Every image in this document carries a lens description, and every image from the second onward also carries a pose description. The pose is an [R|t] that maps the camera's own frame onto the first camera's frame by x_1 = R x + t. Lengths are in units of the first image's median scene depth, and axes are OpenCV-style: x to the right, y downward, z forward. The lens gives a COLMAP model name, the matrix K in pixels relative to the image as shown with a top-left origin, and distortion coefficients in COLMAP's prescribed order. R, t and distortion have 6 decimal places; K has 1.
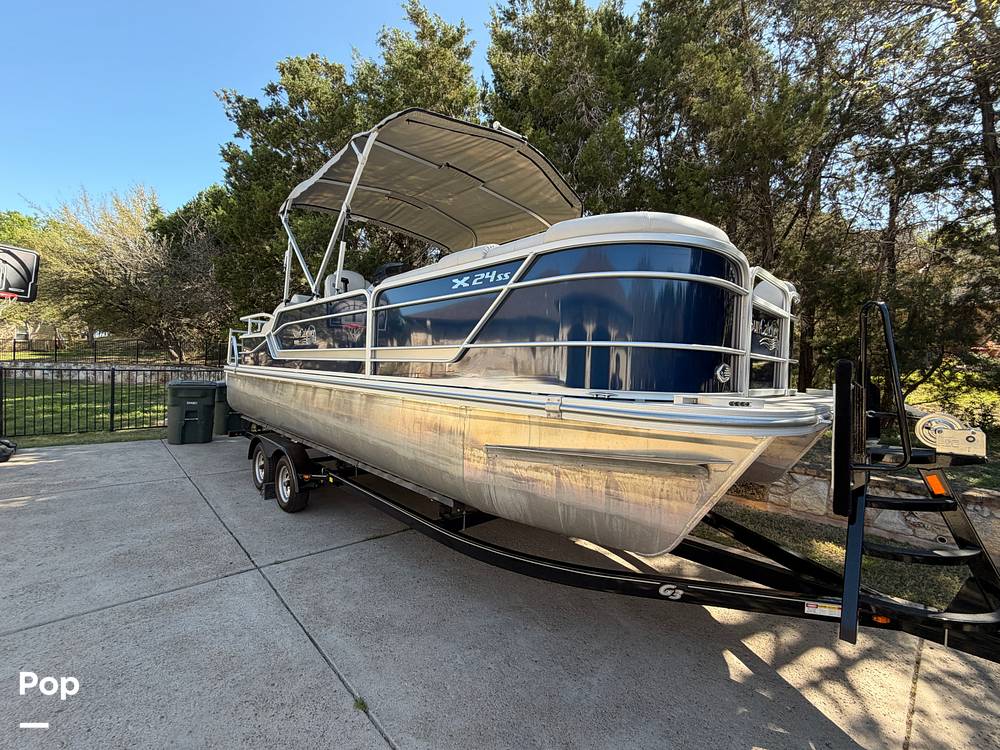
lens RADIAL K [[406.9, 0, 493.1], [0, 406.9, 370.6], [0, 0, 1]] dist [0.002854, -0.000455]
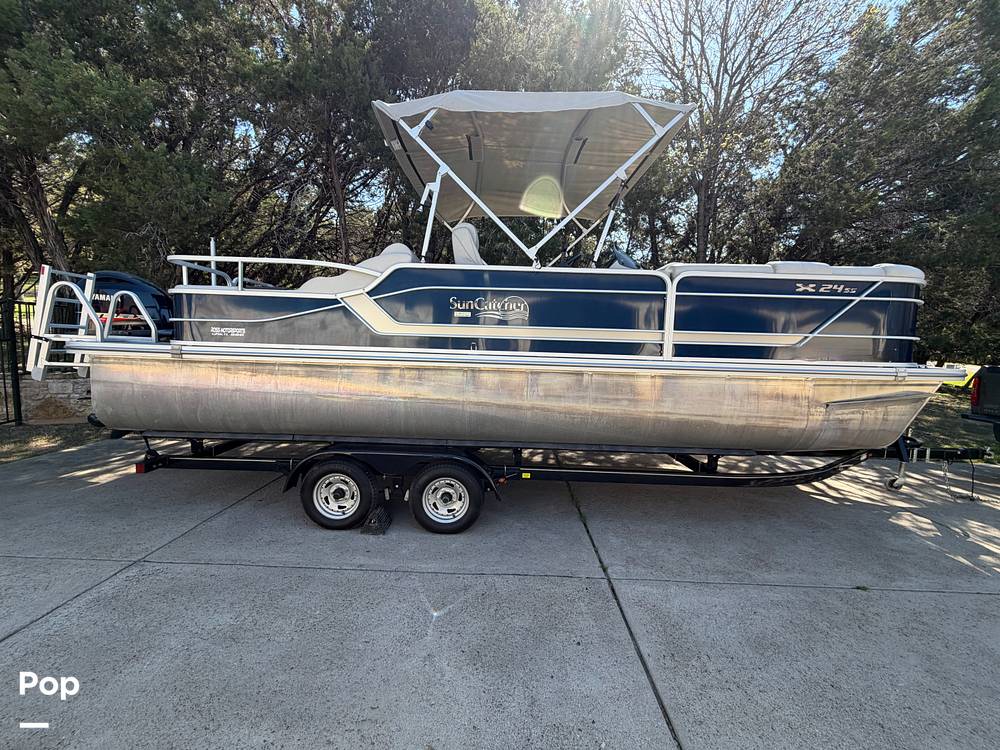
lens RADIAL K [[393.4, 0, 489.7], [0, 393.4, 371.5], [0, 0, 1]] dist [0.002556, 0.000156]
pose [[0.706622, -0.064446, 0.704650, -1.761026], [-0.002098, 0.995649, 0.093164, -0.058969], [-0.707588, -0.067311, 0.703412, 0.804236]]
